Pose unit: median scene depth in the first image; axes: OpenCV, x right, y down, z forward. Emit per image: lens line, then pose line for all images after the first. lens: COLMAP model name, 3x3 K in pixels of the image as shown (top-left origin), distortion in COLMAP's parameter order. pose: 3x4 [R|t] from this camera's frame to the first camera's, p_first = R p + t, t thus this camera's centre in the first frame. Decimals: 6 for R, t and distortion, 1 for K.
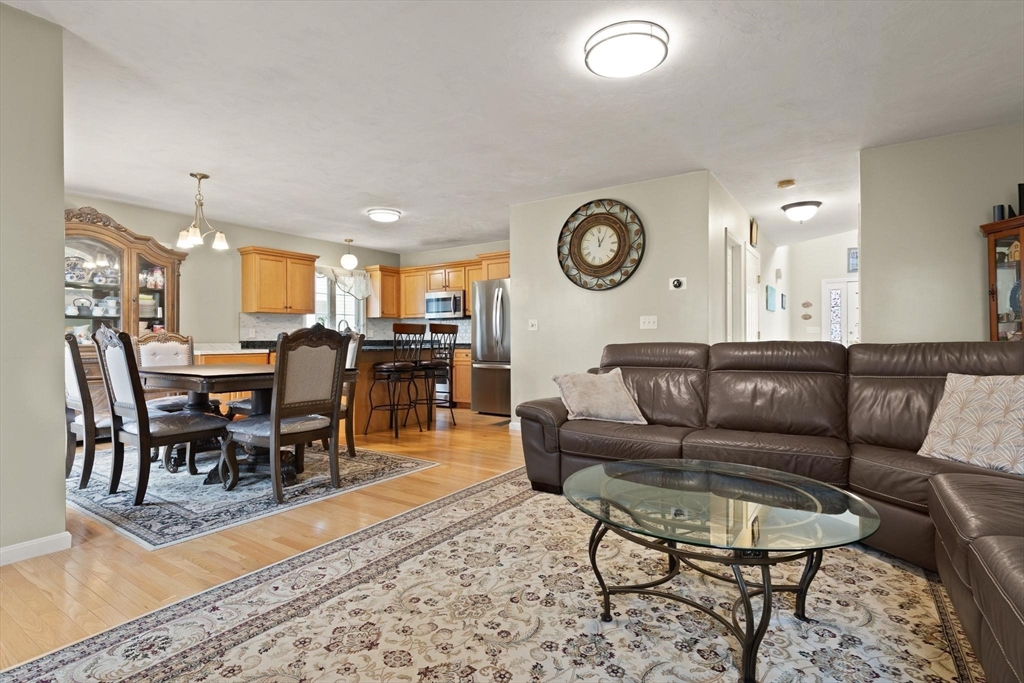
lens RADIAL K [[496.8, 0, 522.9], [0, 496.8, 336.7], [0, 0, 1]] dist [0.003245, -0.000152]
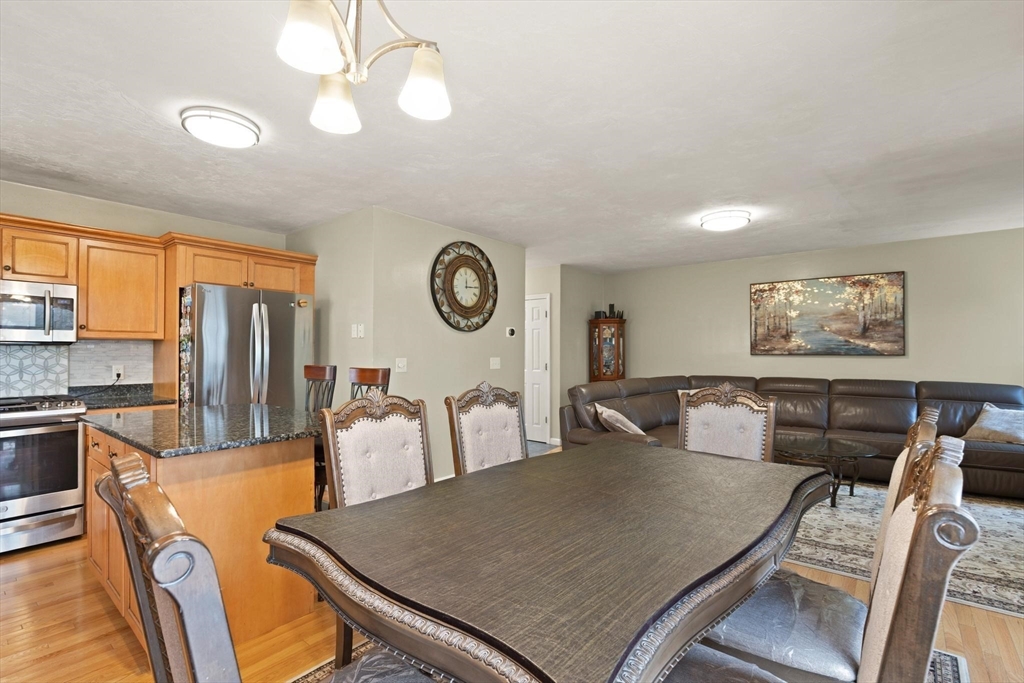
lens RADIAL K [[472.1, 0, 509.7], [0, 472.1, 347.8], [0, 0, 1]] dist [0.002781, 0.000230]
pose [[0.122796, 0.018955, 0.992251, -0.799666], [-0.008389, 0.999802, -0.018061, -0.044217], [-0.992396, -0.006106, 0.122931, 0.805982]]
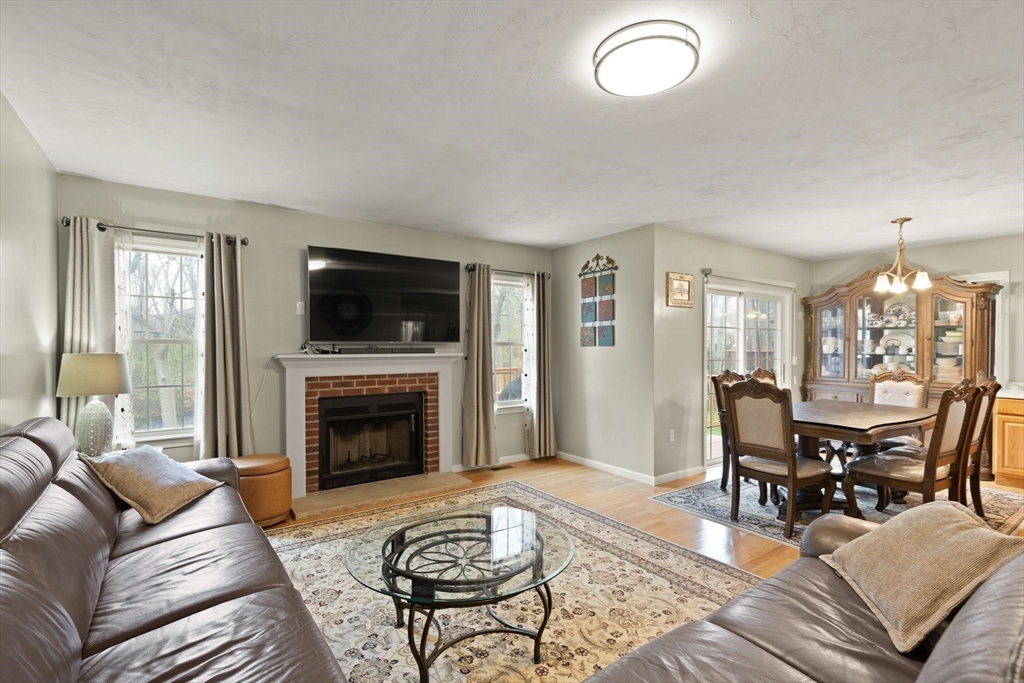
lens RADIAL K [[485.1, 0, 501.4], [0, 485.1, 351.2], [0, 0, 1]] dist [0.001979, -0.000349]
pose [[-0.381399, 0.015344, -0.924283, 0.527618], [0.005664, 0.999882, 0.014262, -0.068022], [0.924393, 0.000205, -0.381441, 0.564481]]
